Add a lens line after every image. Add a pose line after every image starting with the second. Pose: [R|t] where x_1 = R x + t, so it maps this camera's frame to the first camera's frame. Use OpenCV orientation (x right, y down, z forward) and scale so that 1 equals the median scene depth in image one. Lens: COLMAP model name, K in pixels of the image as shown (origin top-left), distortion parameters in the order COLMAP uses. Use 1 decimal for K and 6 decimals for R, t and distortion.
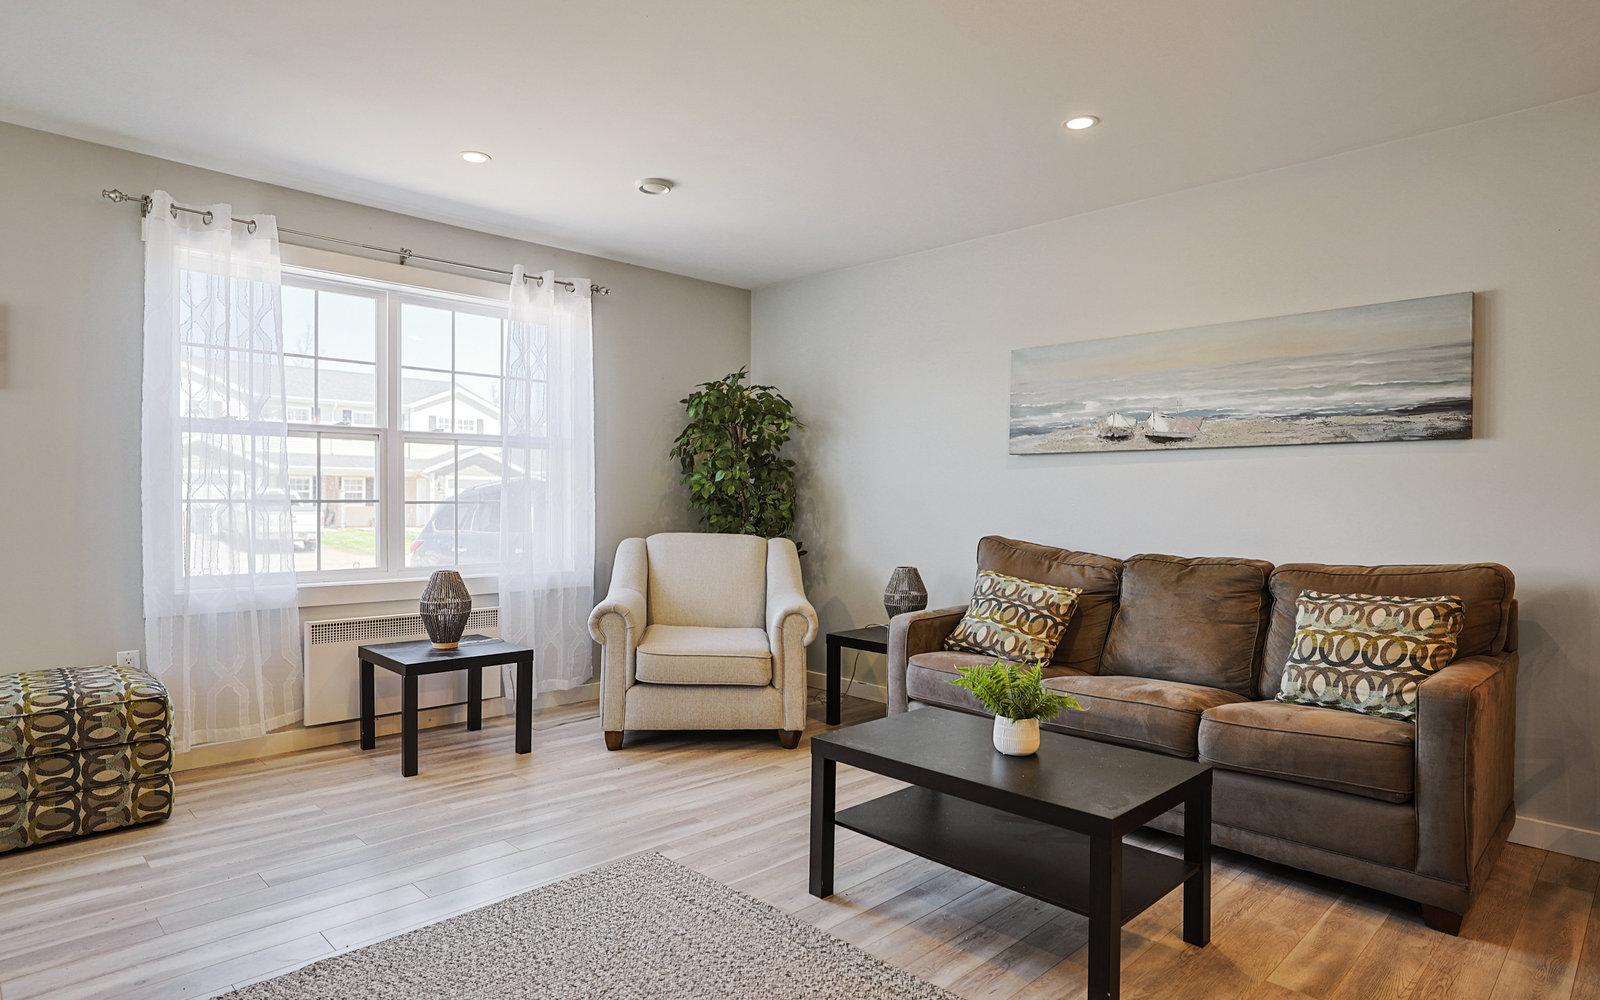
lens RADIAL K [[884.5, 0, 800.0], [0, 884.5, 500.0], [0, 0, 1]] dist [-0.002311, -0.000113]
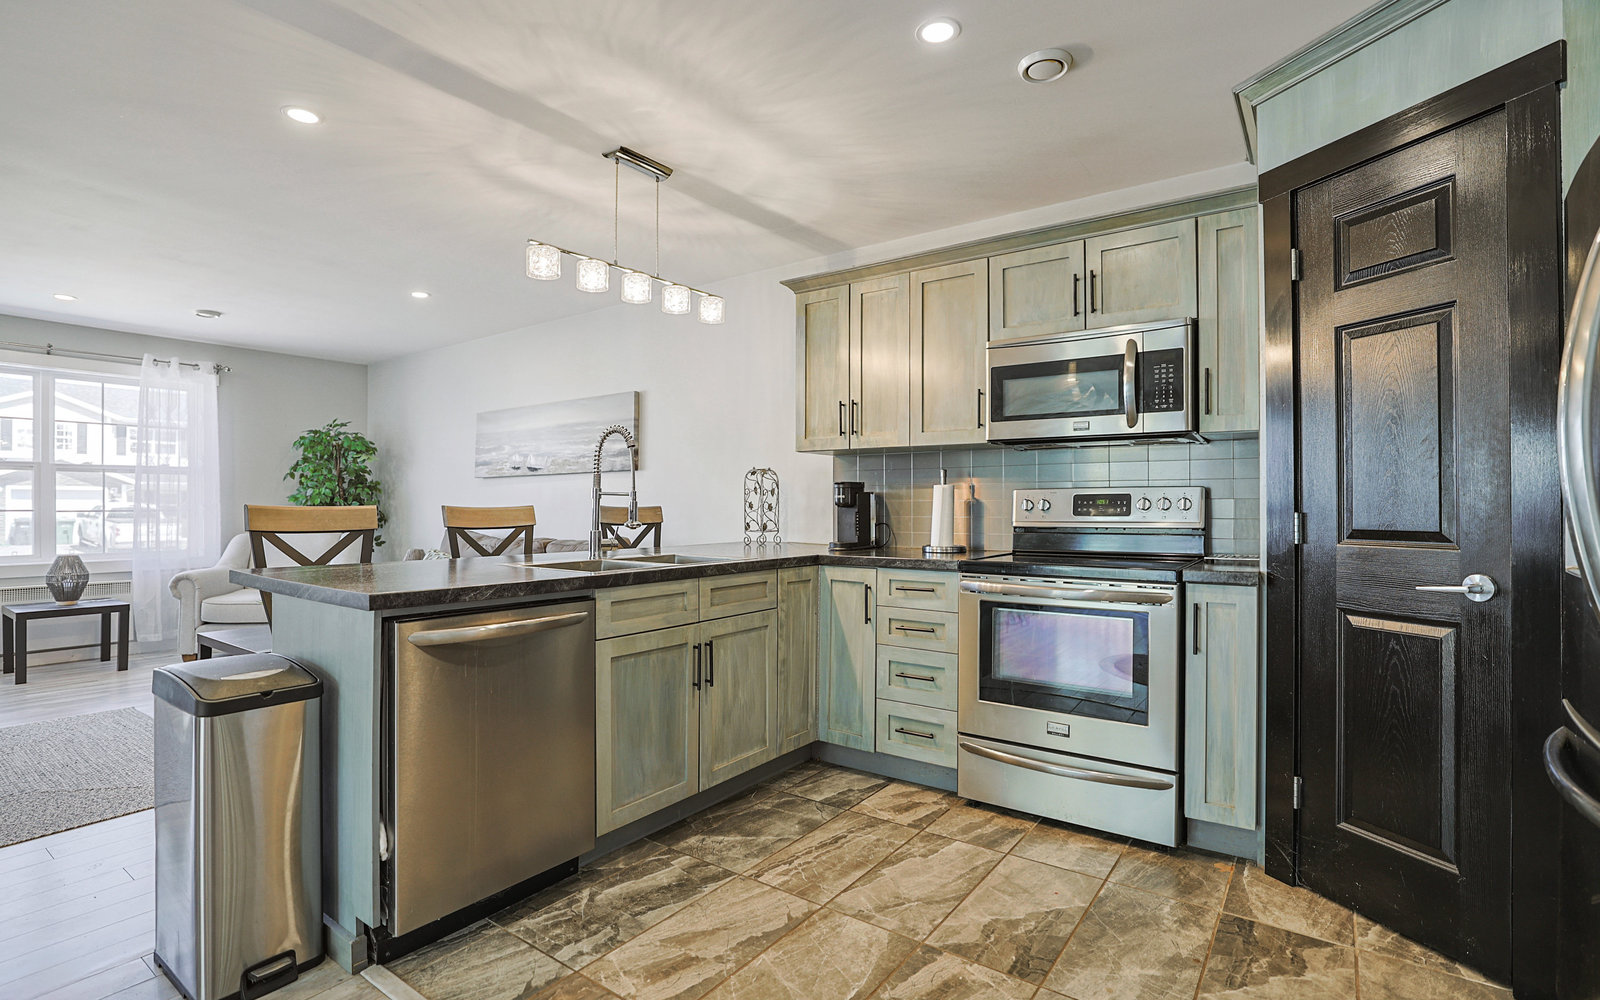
lens RADIAL K [[741.2, 0, 796.8], [0, 741.2, 502.4], [0, 0, 1]] dist [-0.044854, 0.019642]
pose [[0.986421, -0.007632, 0.164059, 0.684966], [0.009082, 0.999926, -0.008092, 0.010805], [-0.163986, 0.009472, 0.986417, -0.477869]]
